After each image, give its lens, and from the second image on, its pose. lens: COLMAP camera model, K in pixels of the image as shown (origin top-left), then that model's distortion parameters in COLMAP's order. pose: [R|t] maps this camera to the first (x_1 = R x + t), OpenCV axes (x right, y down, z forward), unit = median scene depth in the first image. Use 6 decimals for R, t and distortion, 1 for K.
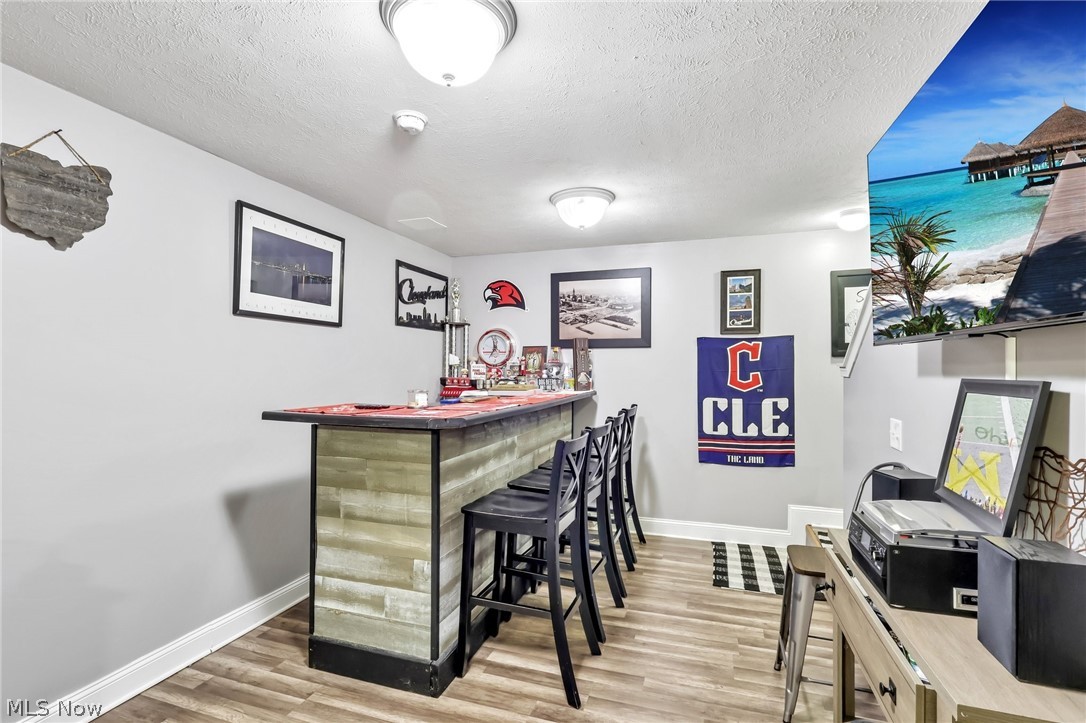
lens RADIAL K [[511.7, 0, 540.3], [0, 511.7, 365.9], [0, 0, 1]] dist [-0.002212, 0.000503]
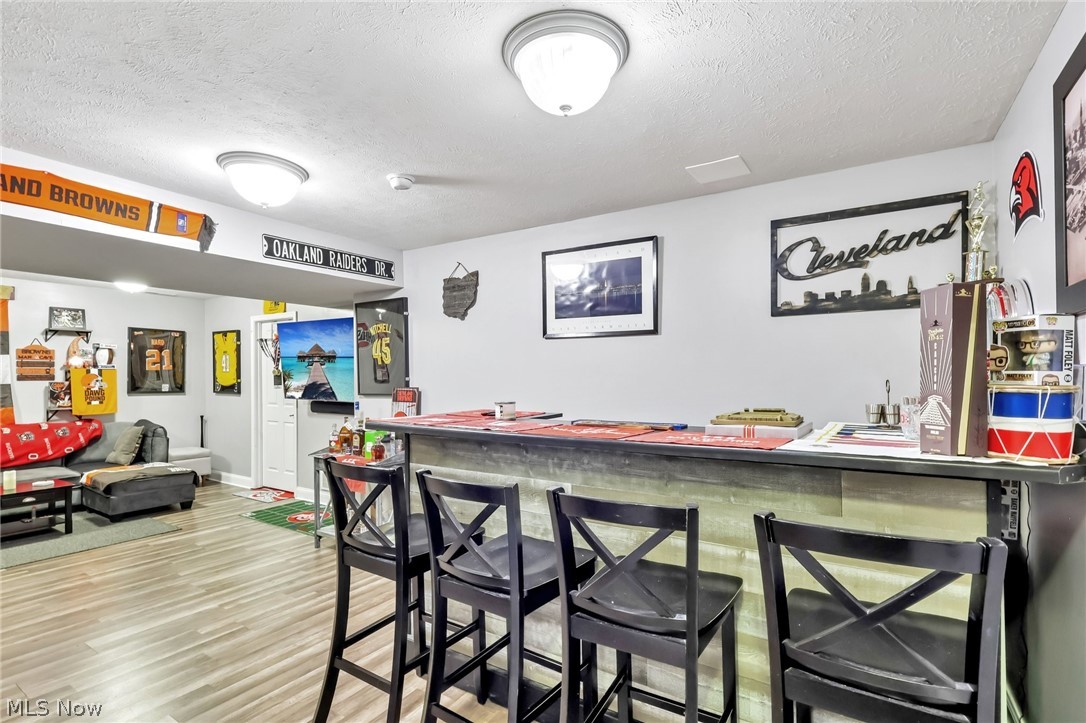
lens RADIAL K [[511.7, 0, 540.4], [0, 511.7, 378.4], [0, 0, 1]] dist [-0.002212, 0.000503]
pose [[-0.240621, 0.002708, -0.970615, 0.507528], [0.005153, 0.999986, 0.001513, 0.001058], [0.970605, -0.004637, -0.240632, 0.948773]]
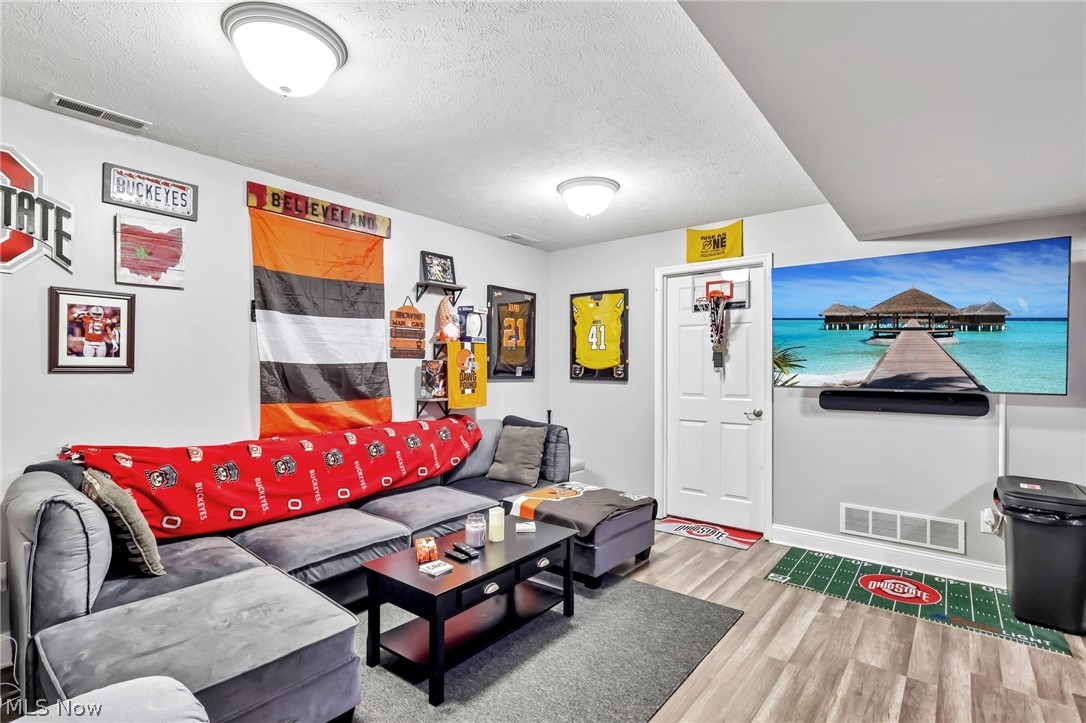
lens RADIAL K [[511.7, 0, 549.8], [0, 511.7, 366.4], [0, 0, 1]] dist [-0.002212, 0.000503]
pose [[-0.353122, -0.008891, -0.935535, 0.259768], [0.003823, 0.999933, -0.010946, 0.032054], [0.935569, -0.007441, -0.353065, -0.250508]]
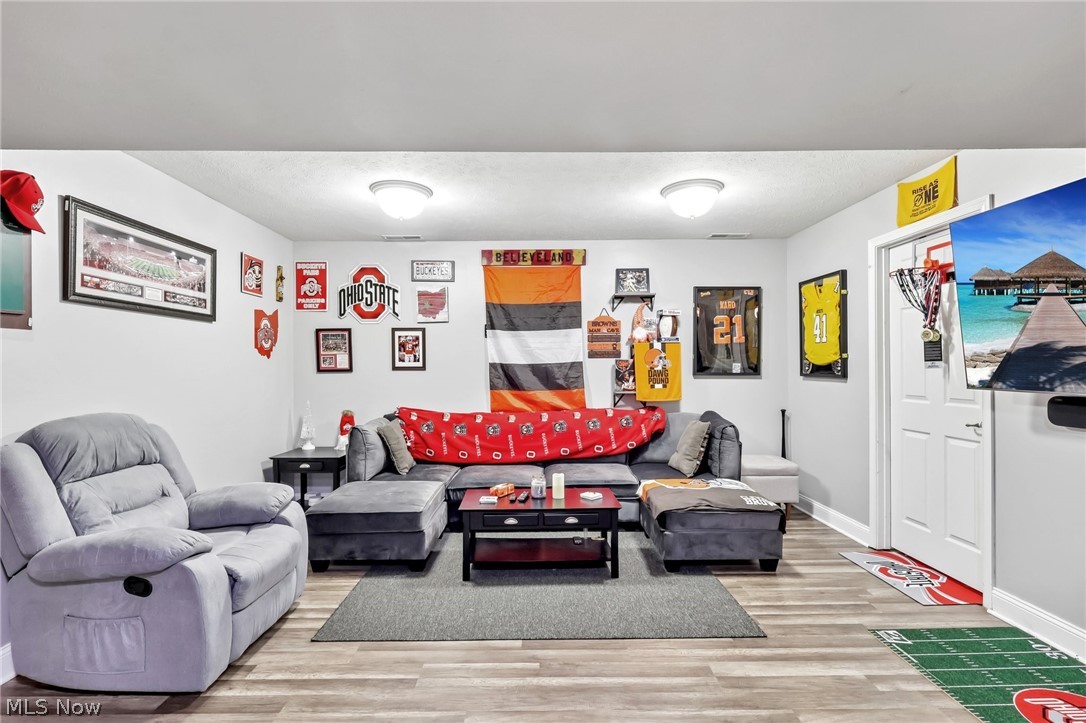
lens RADIAL K [[511.7, 0, 541.4], [0, 511.7, 367.7], [0, 0, 1]] dist [-0.002212, 0.000503]
pose [[-0.945582, 0.003264, -0.325366, -0.044558], [0.005992, 0.999955, -0.007383, 0.035849], [0.325327, -0.008931, -0.945559, 0.282757]]
